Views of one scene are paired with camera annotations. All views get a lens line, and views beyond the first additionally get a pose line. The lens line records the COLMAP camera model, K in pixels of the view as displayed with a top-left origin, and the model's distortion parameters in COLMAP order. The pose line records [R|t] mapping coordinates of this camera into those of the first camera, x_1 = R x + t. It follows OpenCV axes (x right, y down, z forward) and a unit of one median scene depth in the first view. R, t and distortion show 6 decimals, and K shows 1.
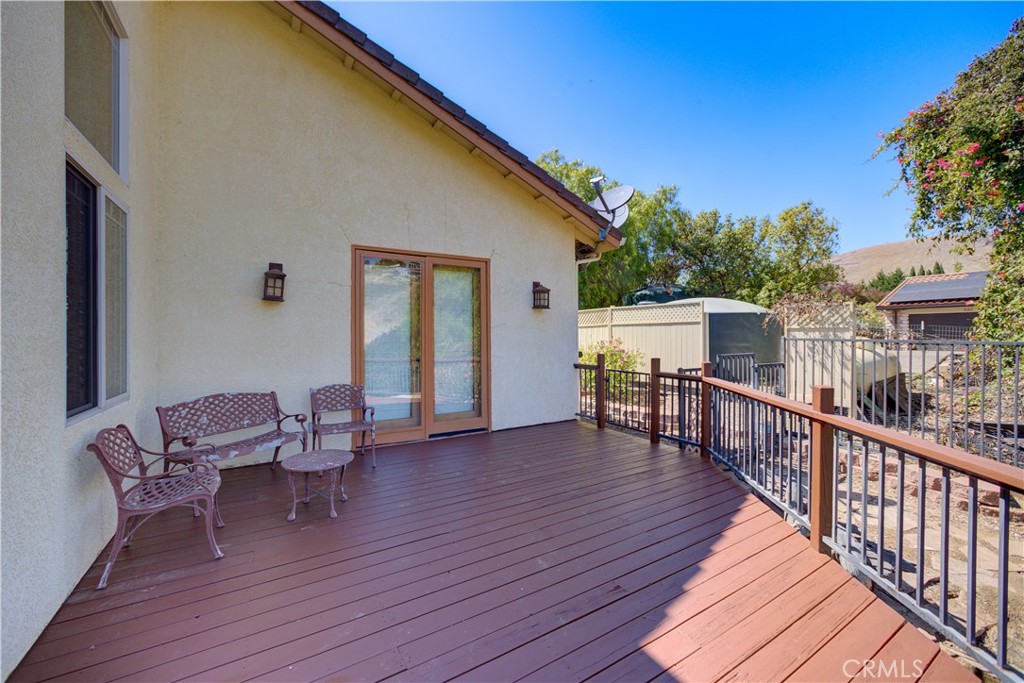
lens RADIAL K [[404.7, 0, 505.0], [0, 404.7, 335.1], [0, 0, 1]] dist [-0.028338, 0.011859]
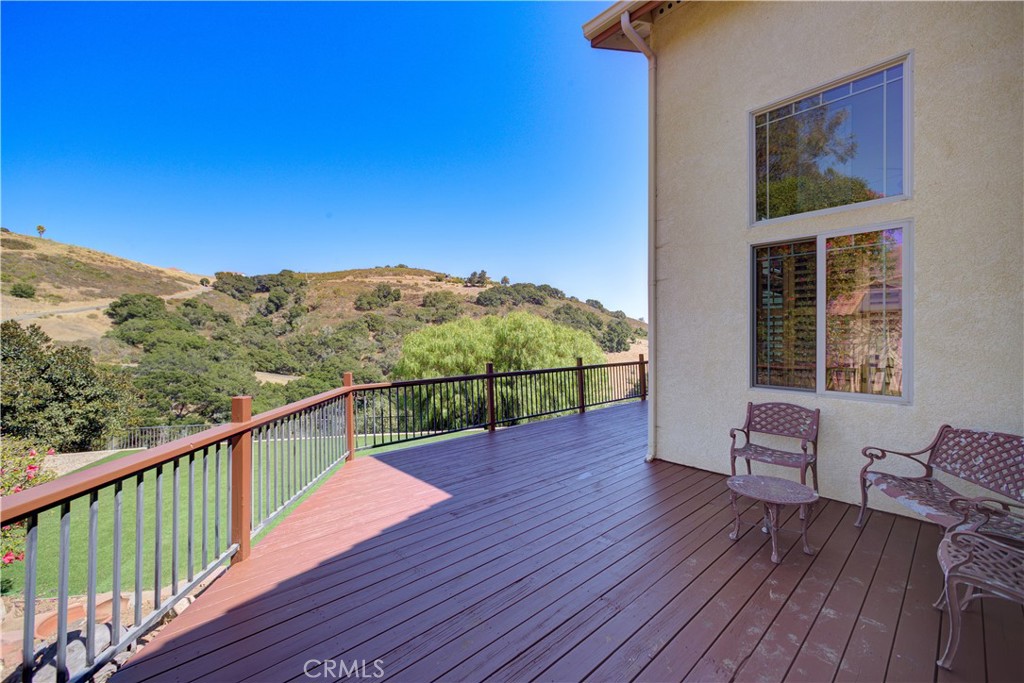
lens RADIAL K [[404.7, 0, 505.0], [0, 404.7, 335.1], [0, 0, 1]] dist [-0.028338, 0.011859]
pose [[-0.983982, -0.000412, -0.178268, 0.248699], [-0.001329, 0.999987, 0.005022, -0.021888], [0.178263, 0.005179, -0.983969, 1.685146]]
